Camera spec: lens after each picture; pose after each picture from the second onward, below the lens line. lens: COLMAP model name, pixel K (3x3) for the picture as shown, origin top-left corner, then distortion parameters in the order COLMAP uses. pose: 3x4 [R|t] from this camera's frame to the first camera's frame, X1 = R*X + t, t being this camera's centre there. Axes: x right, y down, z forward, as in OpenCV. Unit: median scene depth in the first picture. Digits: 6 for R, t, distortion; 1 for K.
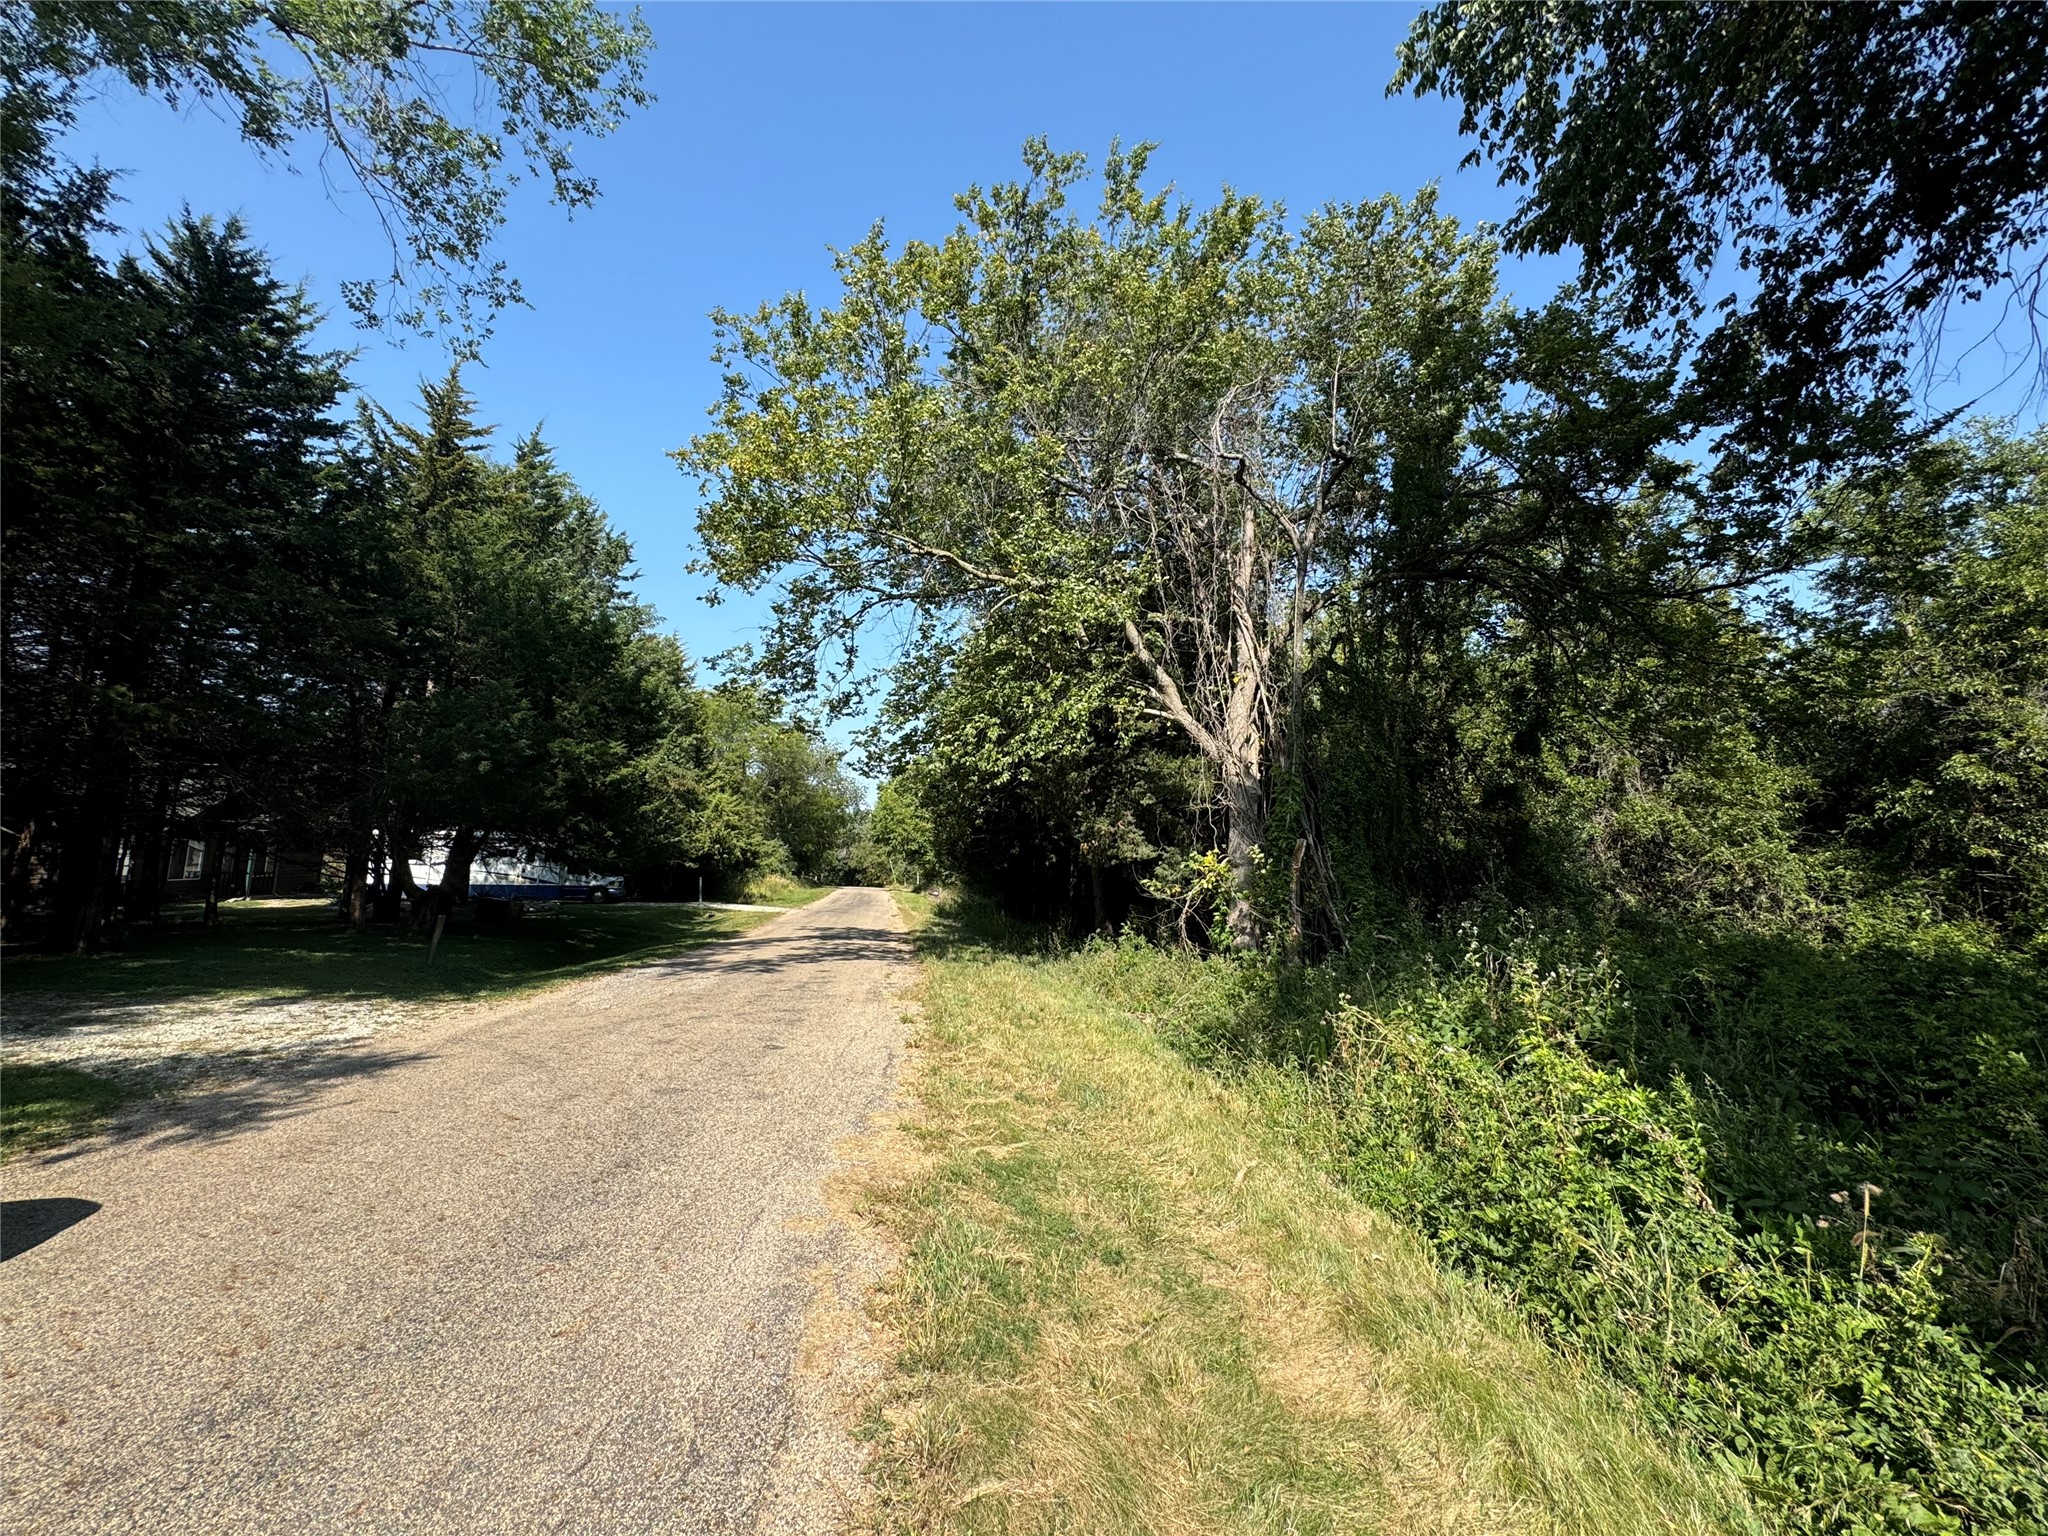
lens RADIAL K [[827.0, 0, 1024.0], [0, 827.0, 768.0], [0, 0, 1]] dist [-0.001103, -0.000284]
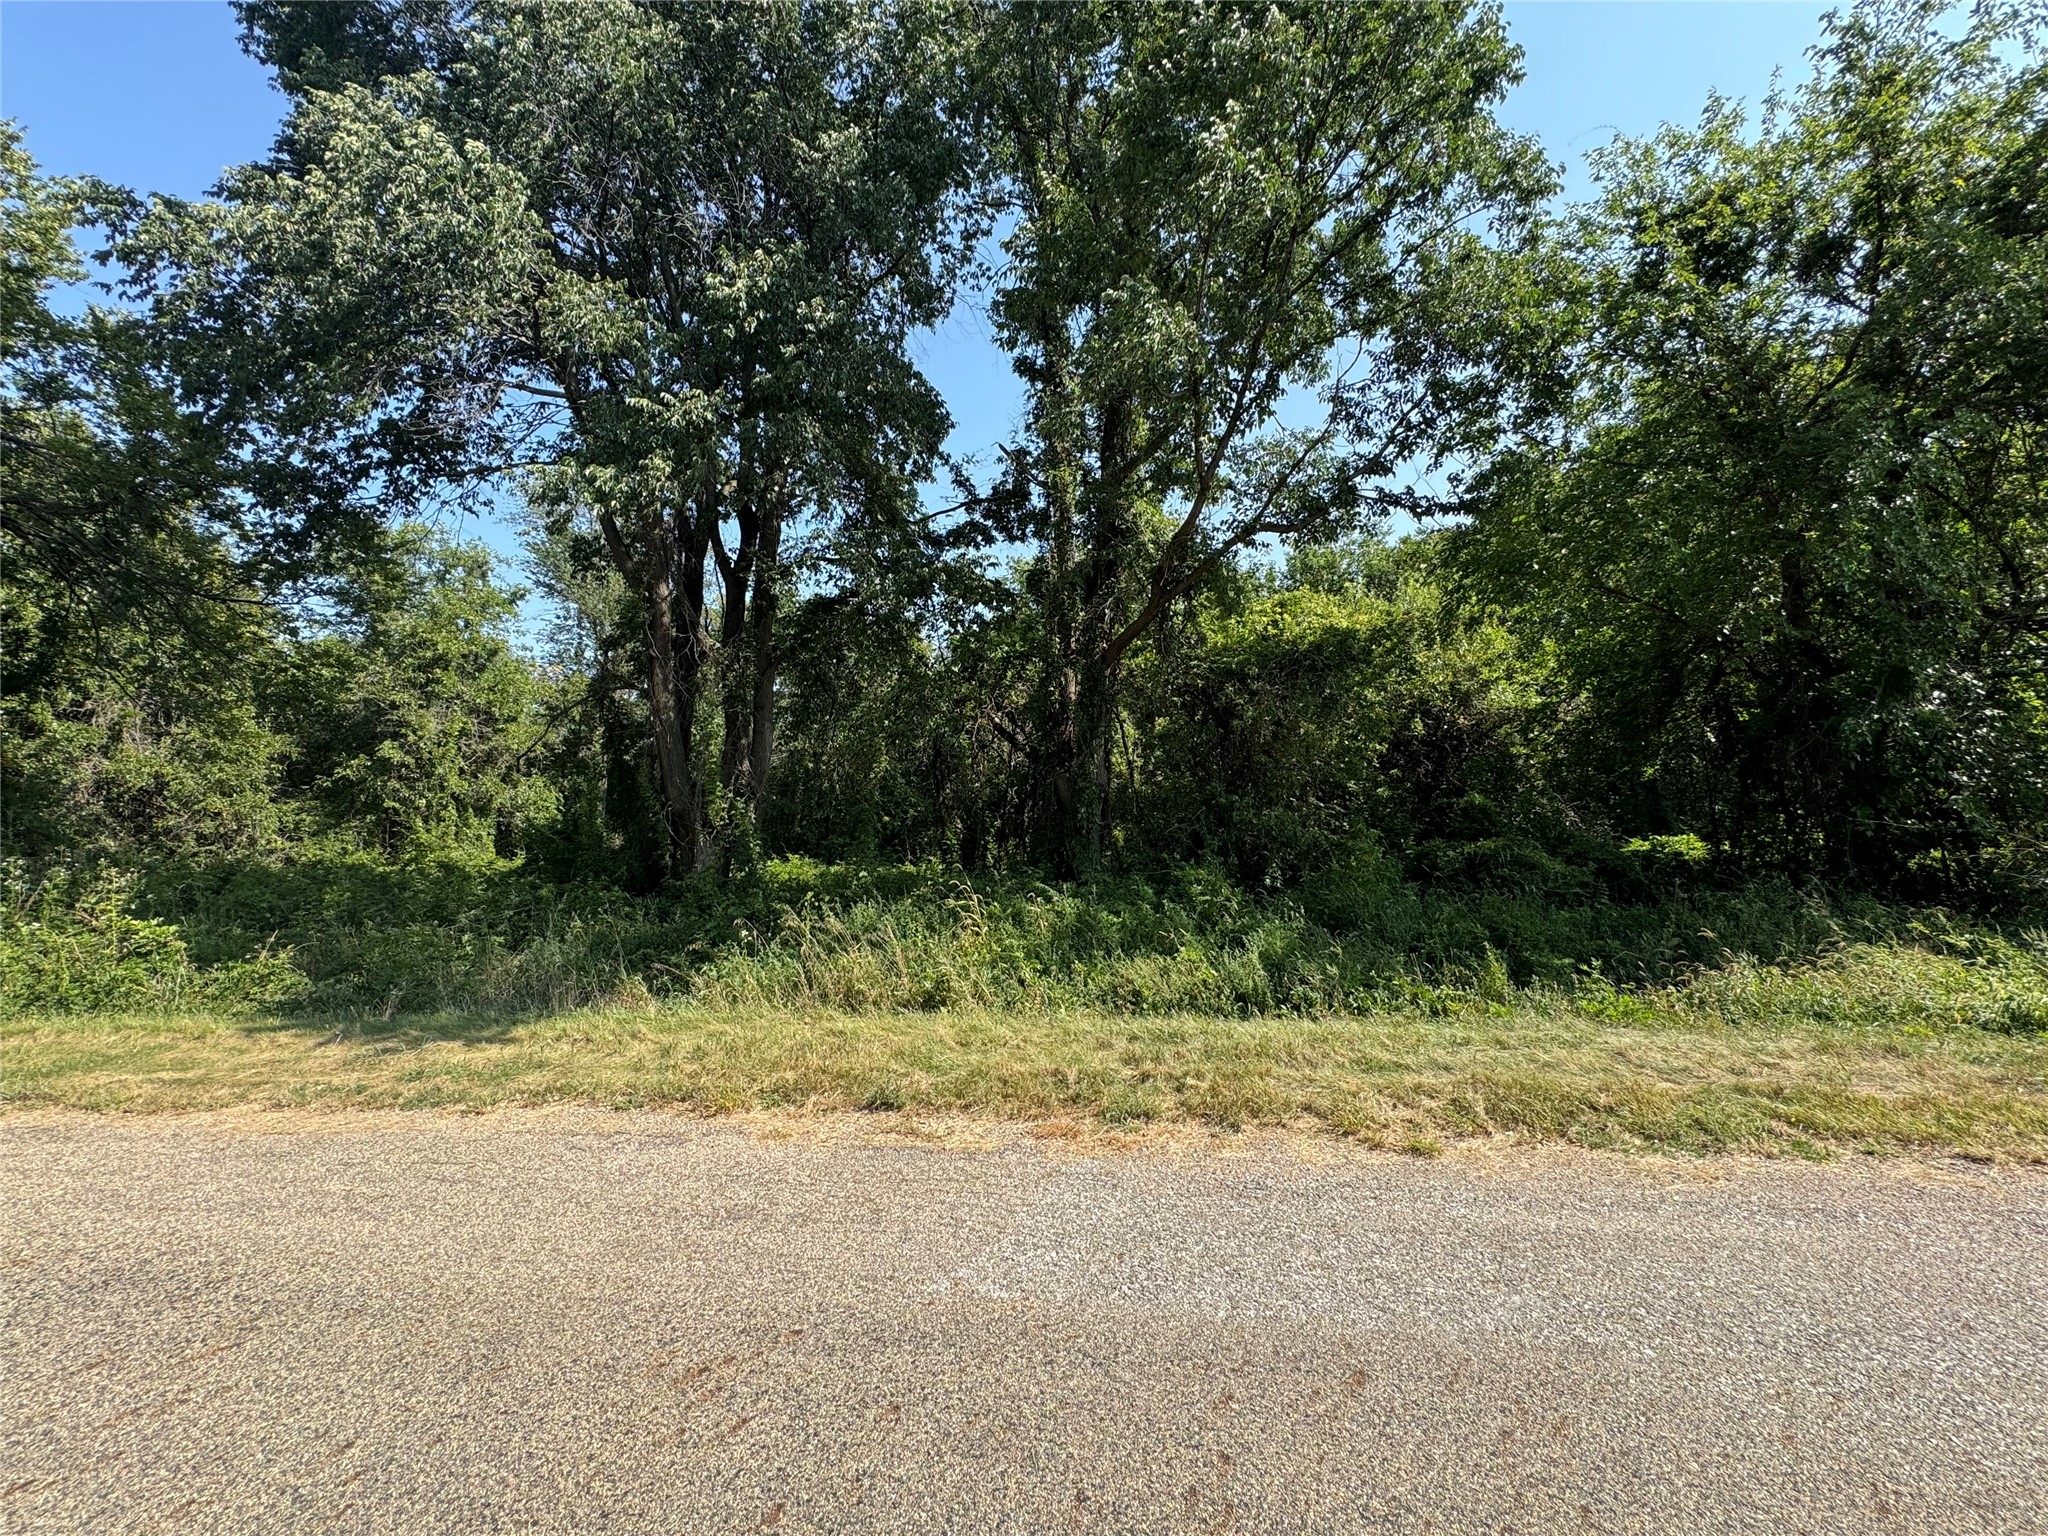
lens RADIAL K [[827.0, 0, 1024.0], [0, 827.0, 768.0], [0, 0, 1]] dist [-0.001103, -0.000284]
pose [[0.092985, 0.056228, 0.994079, -0.266557], [-0.119263, 0.991845, -0.044946, -0.036366], [-0.988499, -0.114378, 0.098932, -0.307158]]
